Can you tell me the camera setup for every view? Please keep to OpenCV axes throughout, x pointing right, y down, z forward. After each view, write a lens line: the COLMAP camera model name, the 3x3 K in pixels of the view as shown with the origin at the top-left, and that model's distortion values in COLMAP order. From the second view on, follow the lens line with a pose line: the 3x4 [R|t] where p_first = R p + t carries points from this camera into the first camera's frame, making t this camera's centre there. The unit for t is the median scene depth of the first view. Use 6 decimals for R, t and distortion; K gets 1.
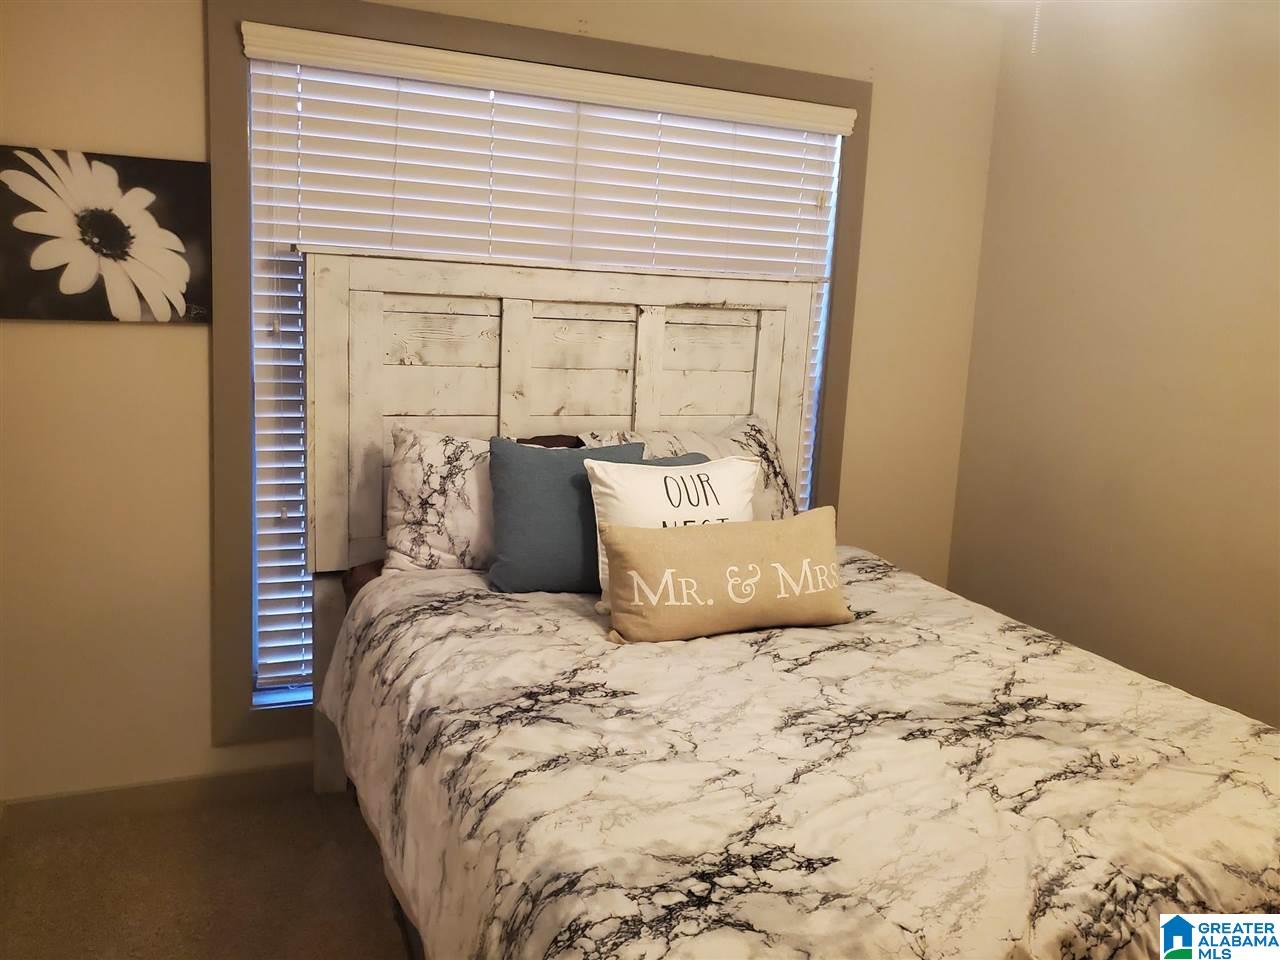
lens RADIAL K [[1052.1, 0, 640.0], [0, 1052.1, 480.0], [0, 0, 1]] dist [0.045212, -0.059340]
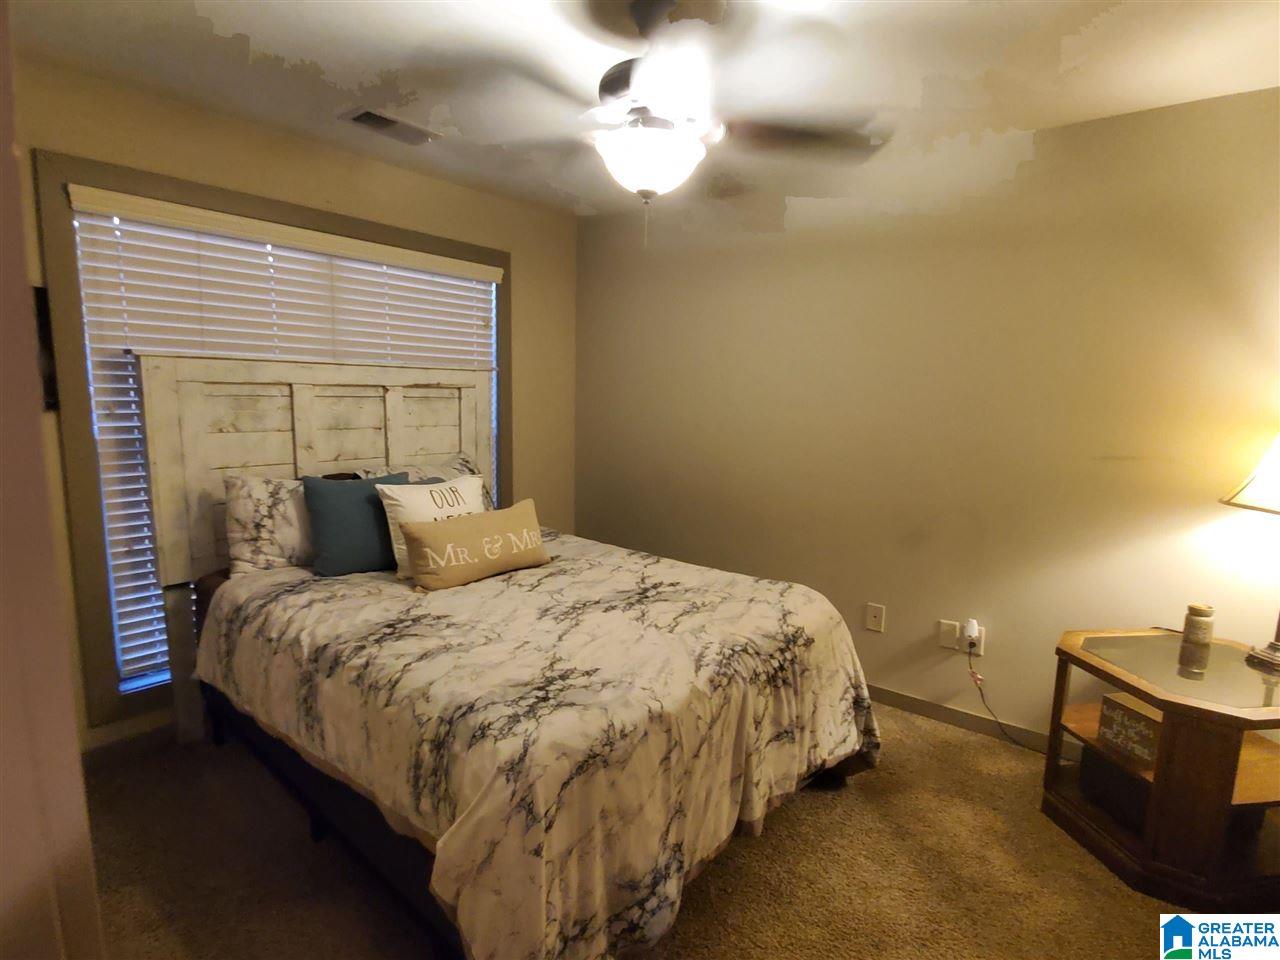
lens RADIAL K [[684.5, 0, 636.2], [0, 684.5, 500.8], [0, 0, 1]] dist [-0.000919, 0.000193]
pose [[0.895390, -0.100434, 0.433808, -0.166766], [0.101524, 0.994617, 0.020722, 0.025274], [-0.433554, 0.025487, 0.900767, -0.094167]]
